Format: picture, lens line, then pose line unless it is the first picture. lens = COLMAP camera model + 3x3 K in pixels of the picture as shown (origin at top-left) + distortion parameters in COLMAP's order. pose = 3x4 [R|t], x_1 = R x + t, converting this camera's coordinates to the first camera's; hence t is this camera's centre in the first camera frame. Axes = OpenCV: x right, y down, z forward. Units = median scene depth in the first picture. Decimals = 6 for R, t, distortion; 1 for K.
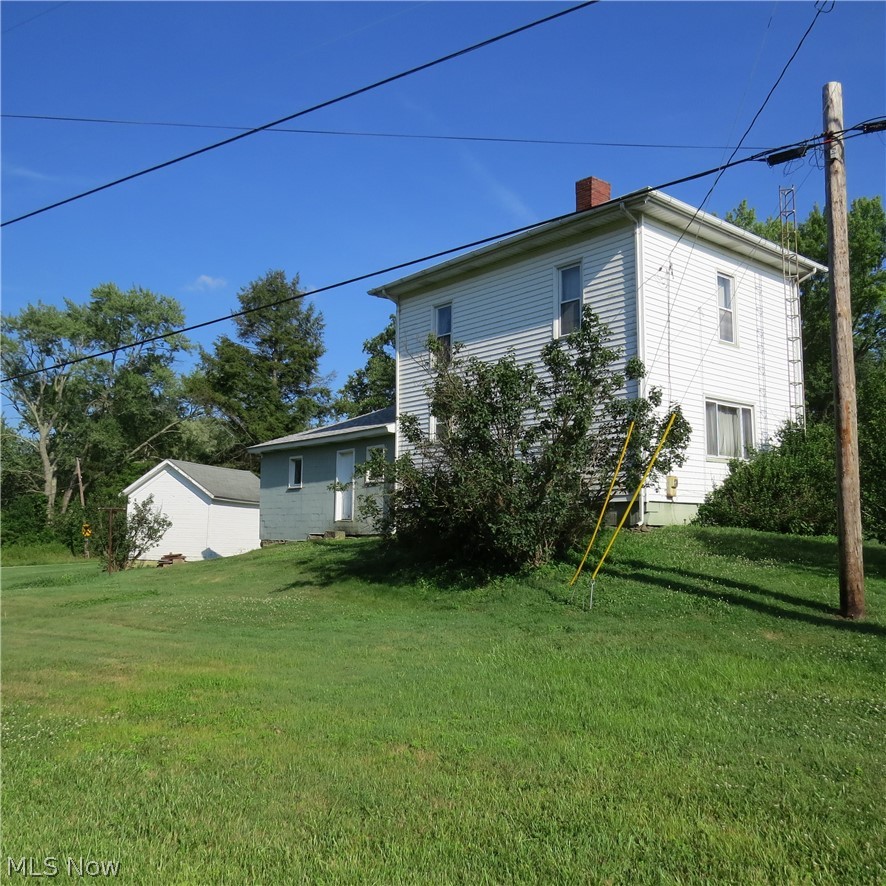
lens RADIAL K [[843.9, 0, 446.8], [0, 843.9, 436.8], [0, 0, 1]] dist [-0.020098, 0.000000]
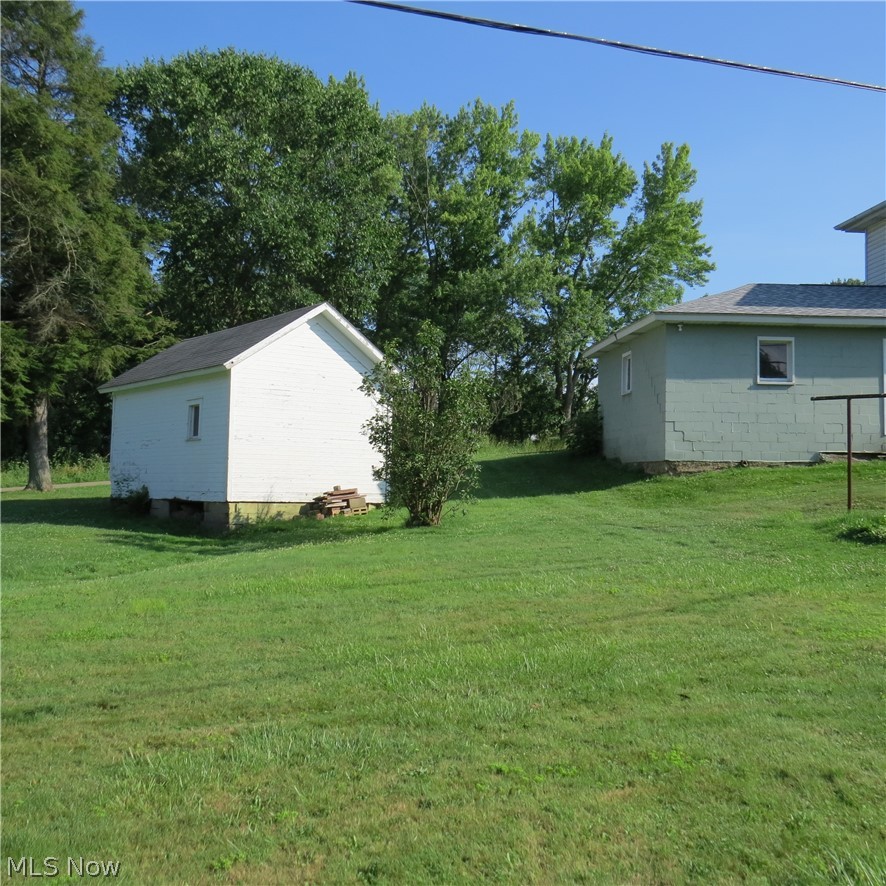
lens RADIAL K [[979.0, 0, 442.9], [0, 979.0, 439.7], [0, 0, 1]] dist [-0.033126, 0.000000]
pose [[0.596205, 0.048886, 0.801343, -0.498569], [-0.093669, 0.995563, 0.008955, 0.063853], [-0.797349, -0.080400, 0.598139, 0.385083]]
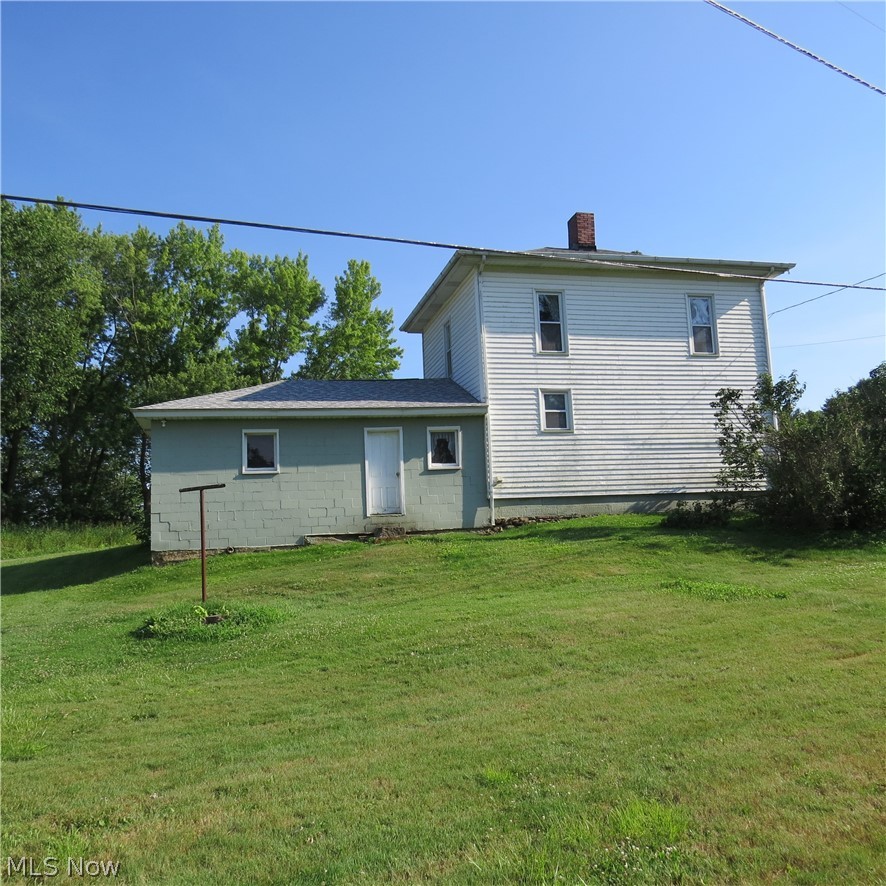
lens RADIAL K [[843.9, 0, 444.2], [0, 843.9, 449.7], [0, 0, 1]] dist [-0.020098, 0.000000]
pose [[0.459633, 0.095970, 0.882908, -0.385820], [-0.047475, 0.995378, -0.083480, 0.048361], [-0.886839, -0.003546, 0.462065, 0.274775]]
